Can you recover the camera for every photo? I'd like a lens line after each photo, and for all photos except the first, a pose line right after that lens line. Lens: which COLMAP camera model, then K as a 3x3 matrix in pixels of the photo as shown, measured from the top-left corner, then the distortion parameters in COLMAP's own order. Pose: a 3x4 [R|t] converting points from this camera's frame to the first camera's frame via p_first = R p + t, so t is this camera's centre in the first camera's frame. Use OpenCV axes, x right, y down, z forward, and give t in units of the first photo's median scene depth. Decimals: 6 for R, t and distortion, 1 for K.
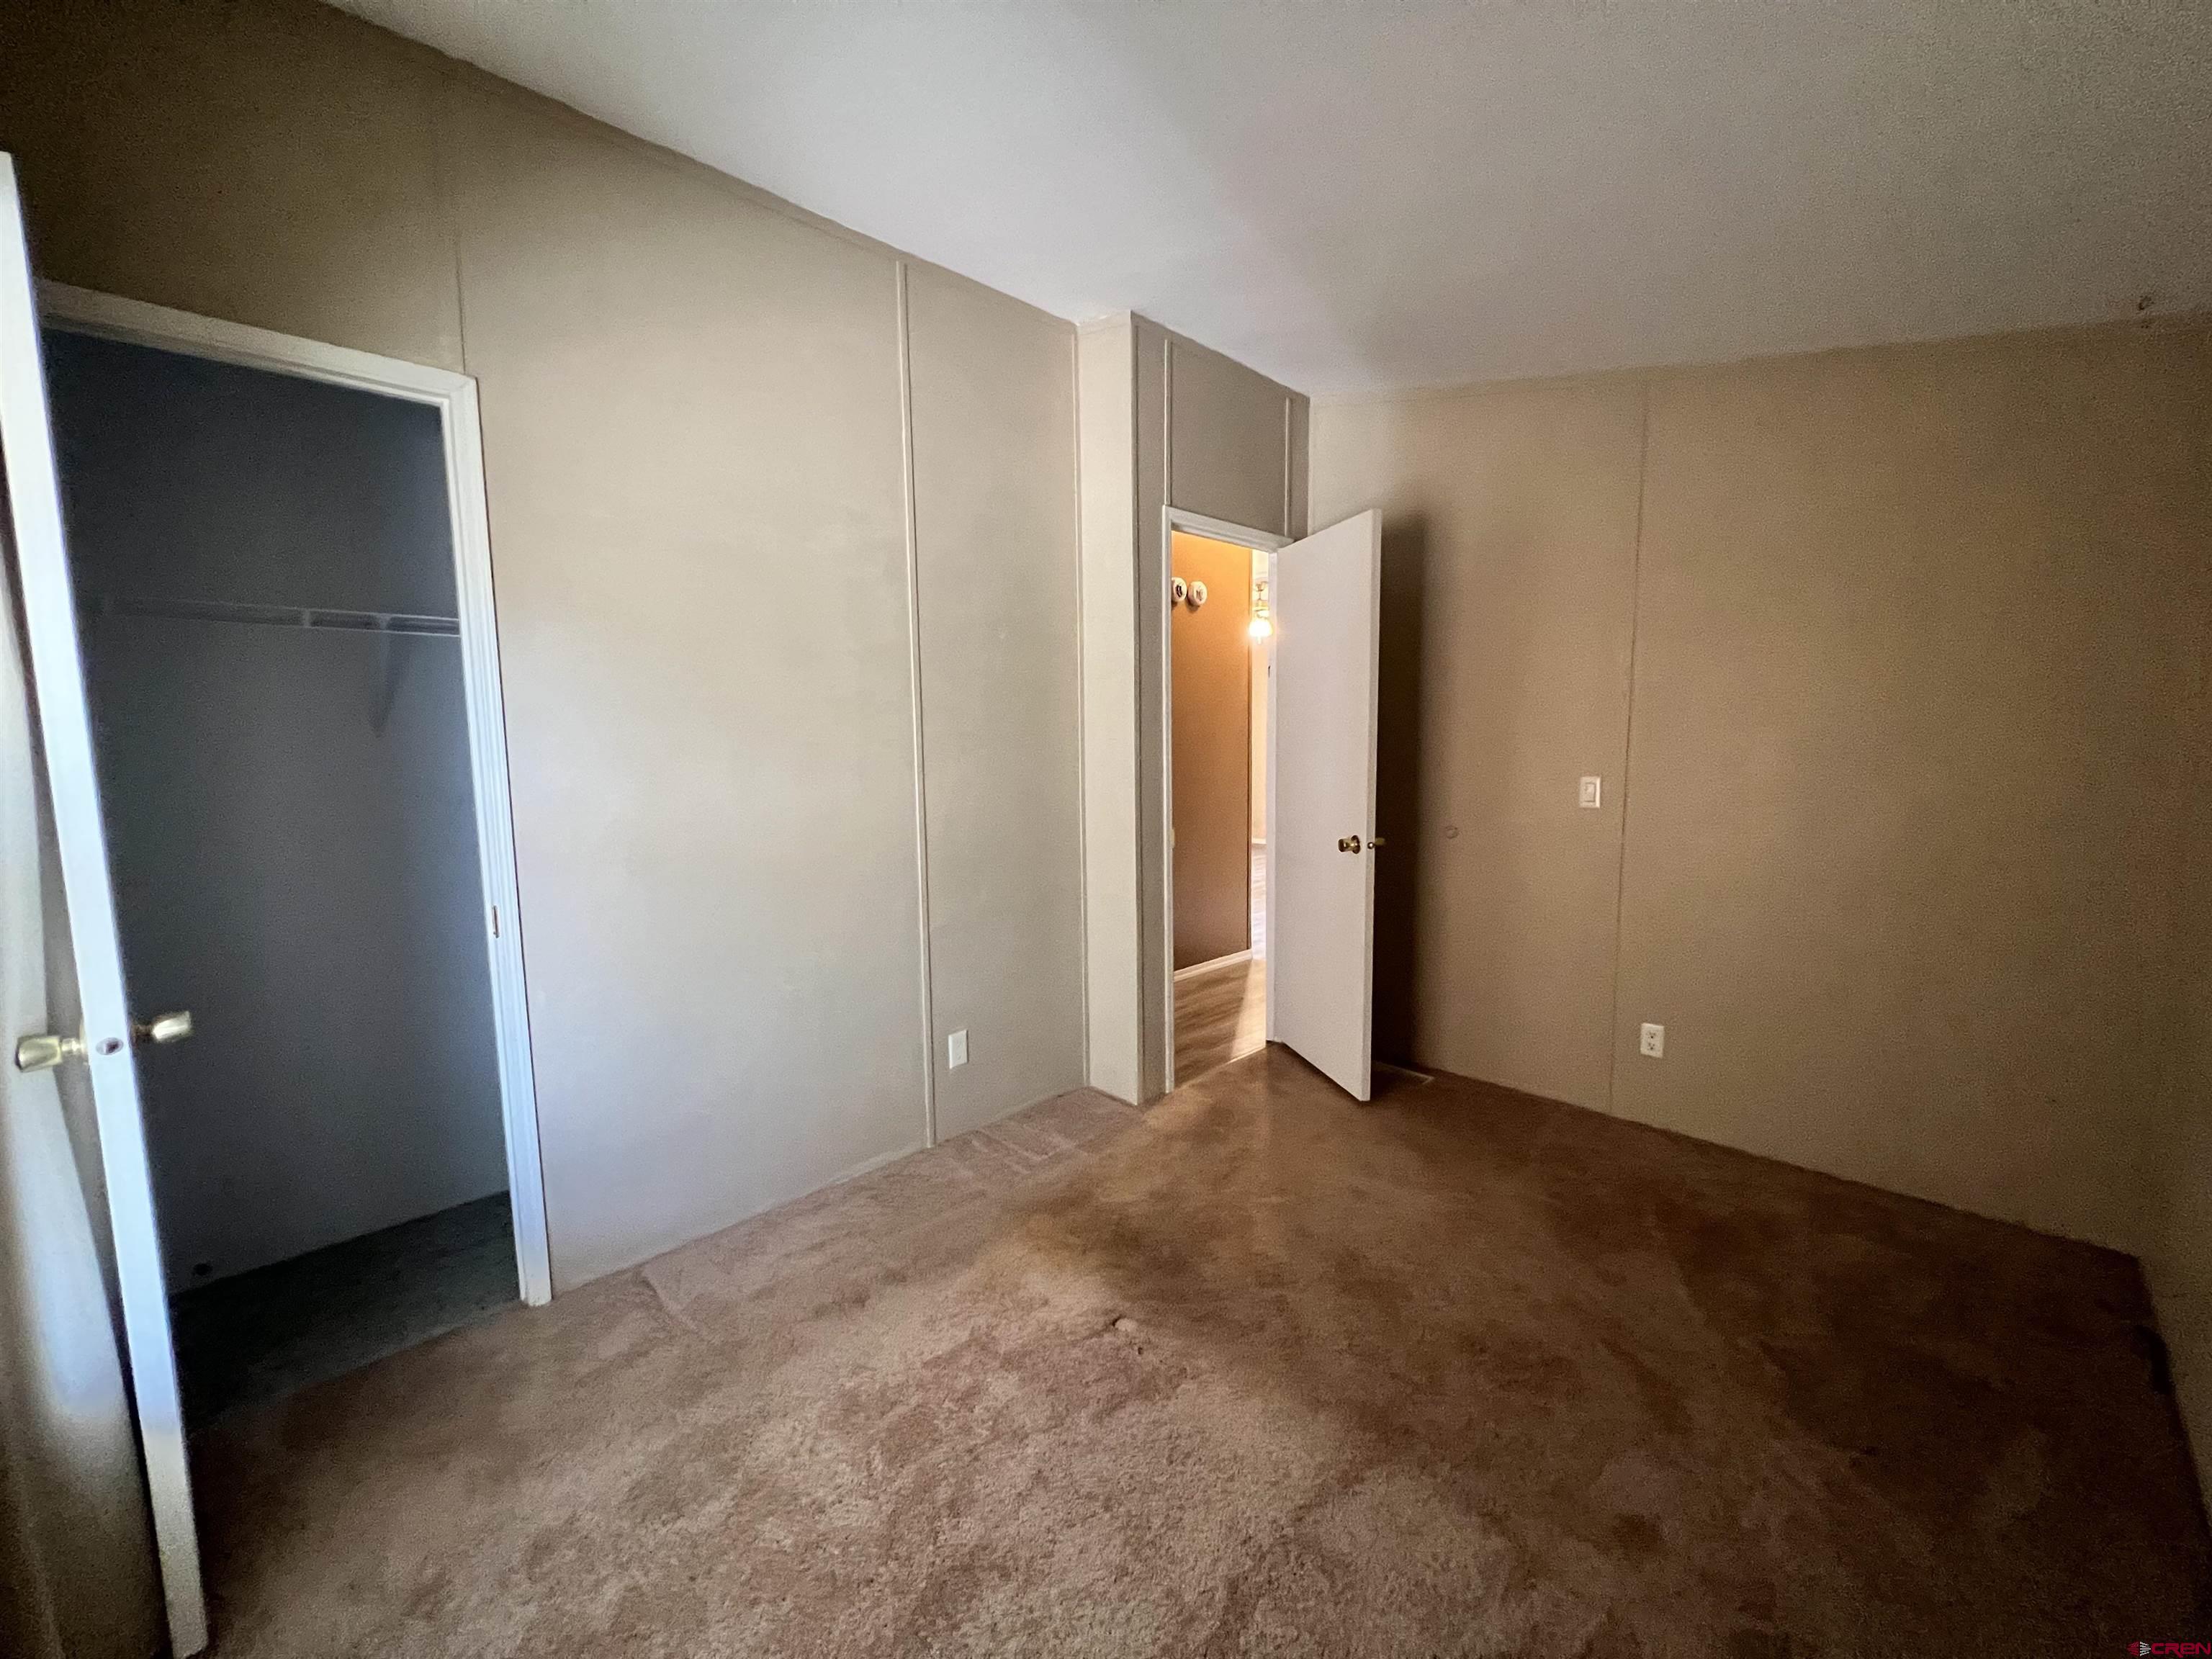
lens RADIAL K [[886.0, 0, 1102.3], [0, 886.0, 822.0], [0, 0, 1]] dist [-0.003168, 0.000297]
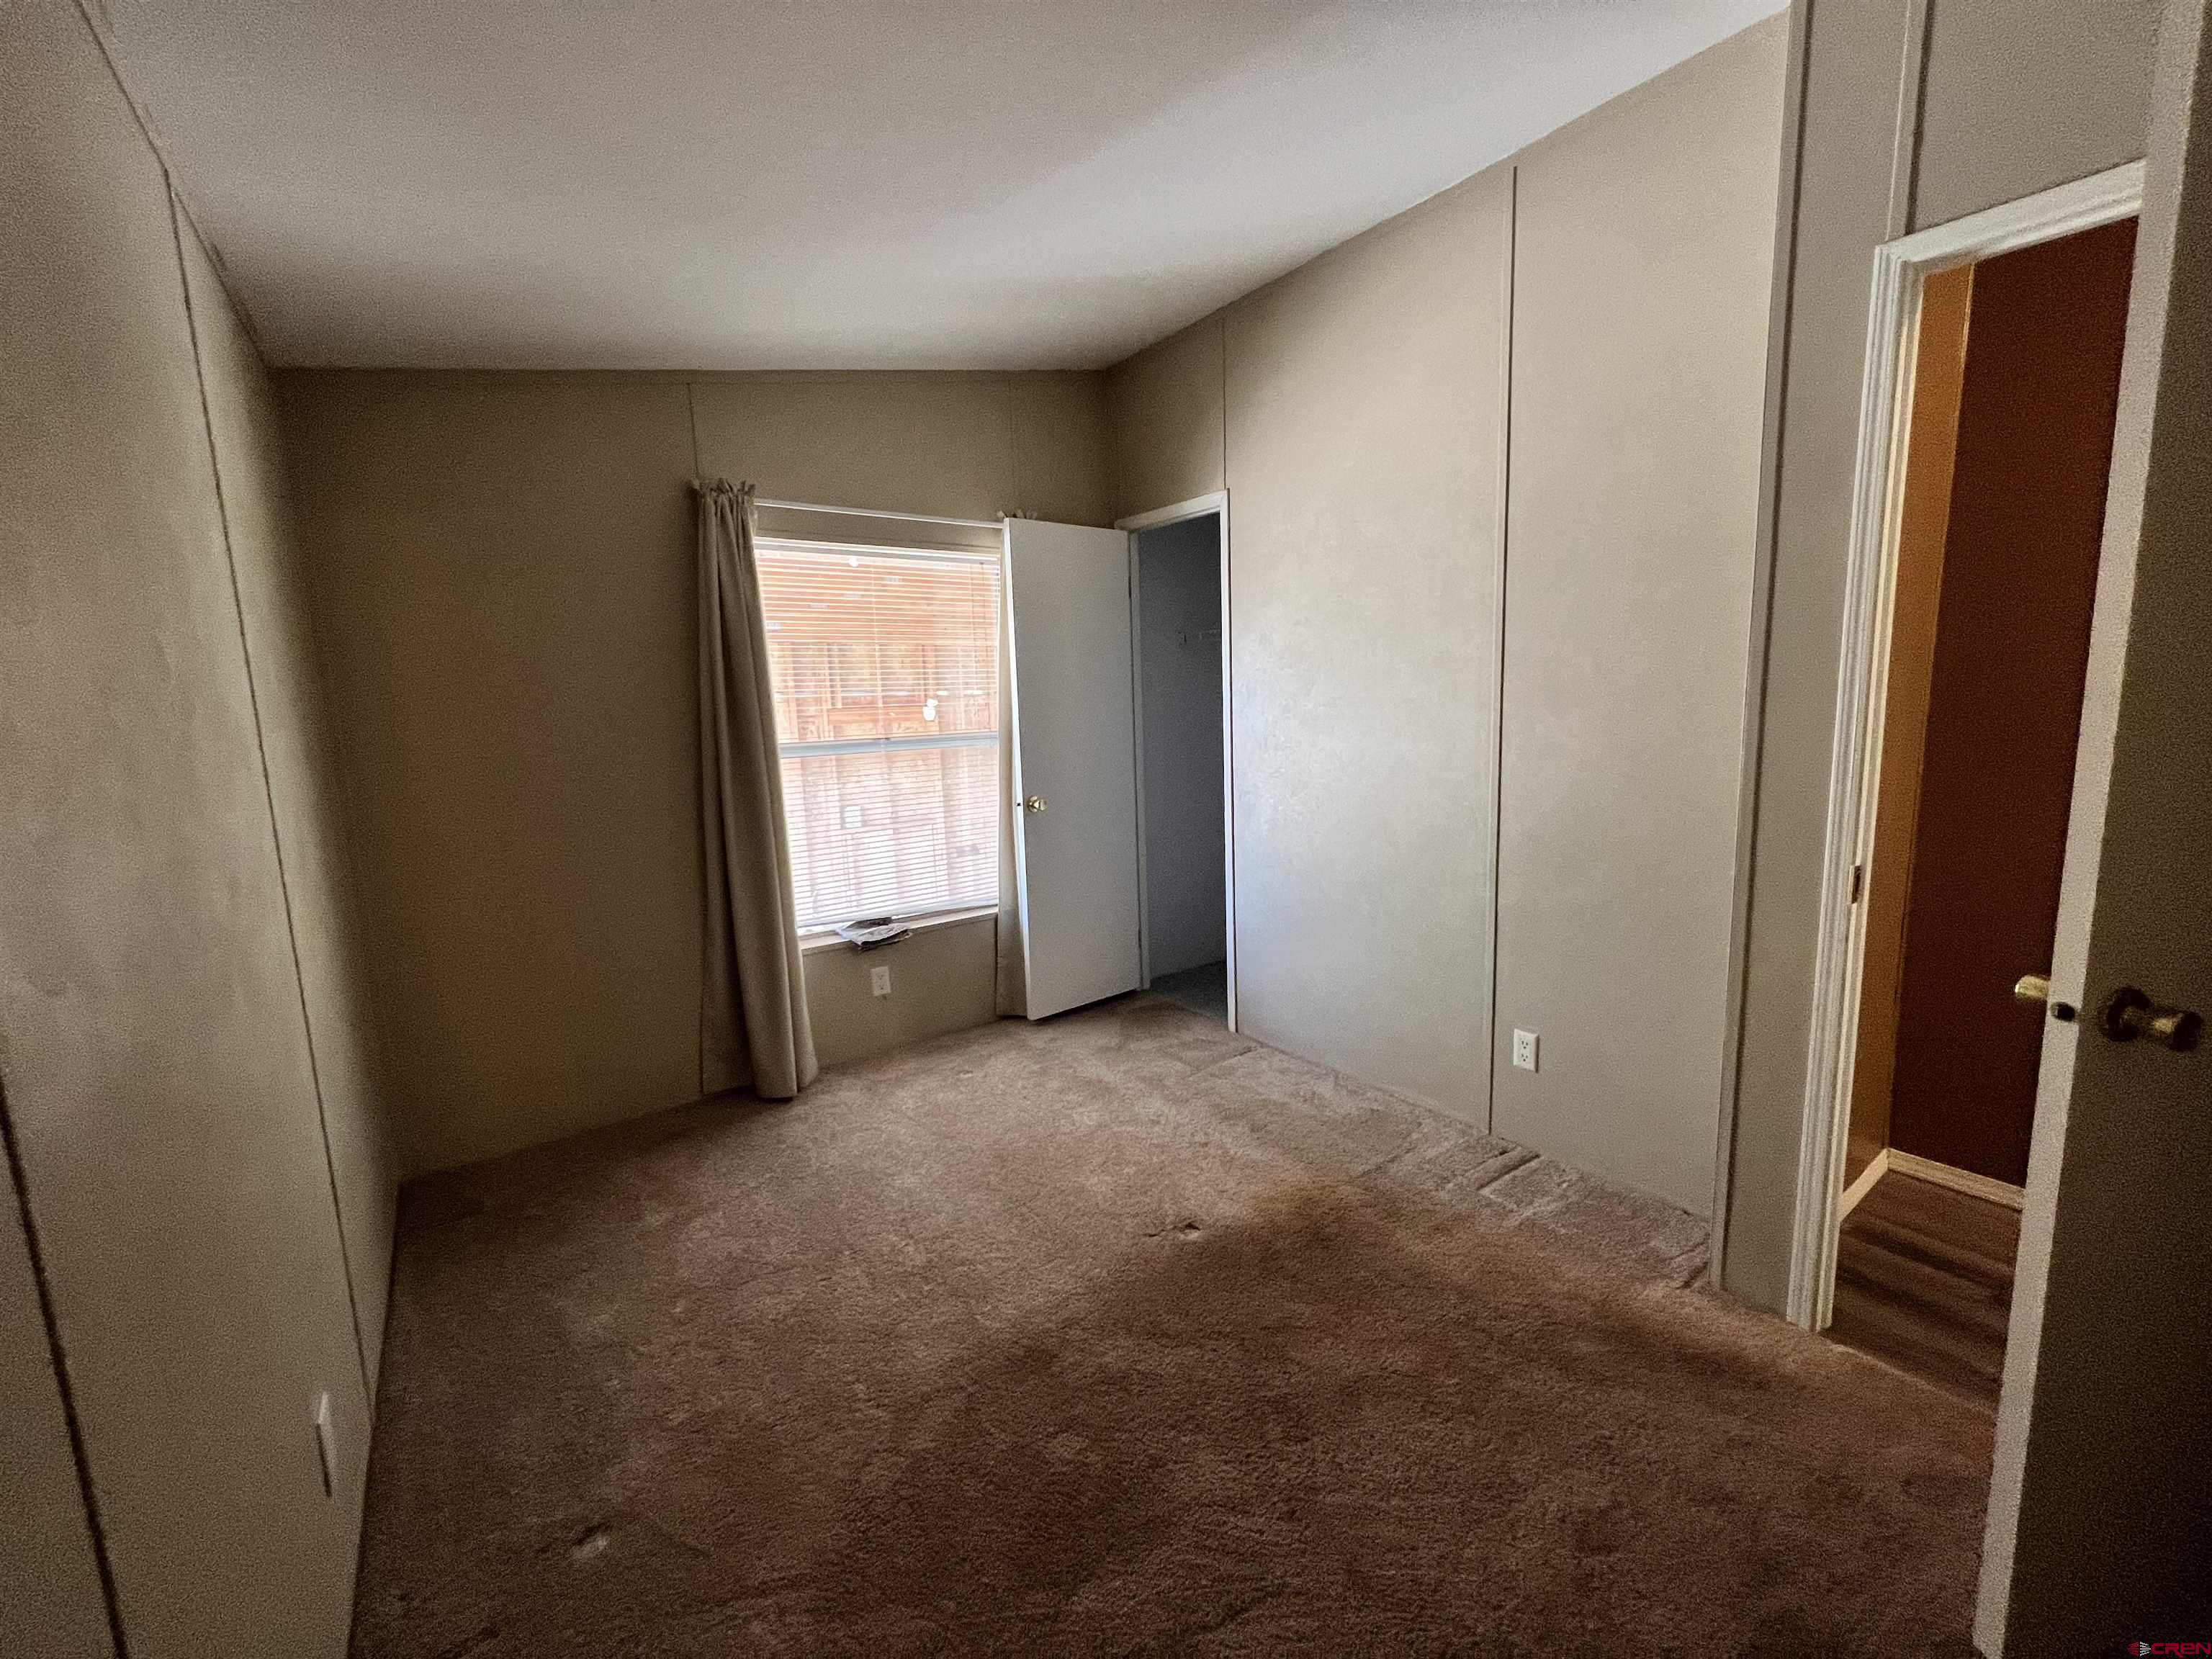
lens RADIAL K [[886.0, 0, 1102.3], [0, 886.0, 822.0], [0, 0, 1]] dist [-0.003168, 0.000297]
pose [[-0.150750, 0.152382, -0.976757, 0.960750], [-0.069308, 0.983988, 0.164207, -0.106137], [0.986139, 0.092452, -0.137775, 0.915074]]
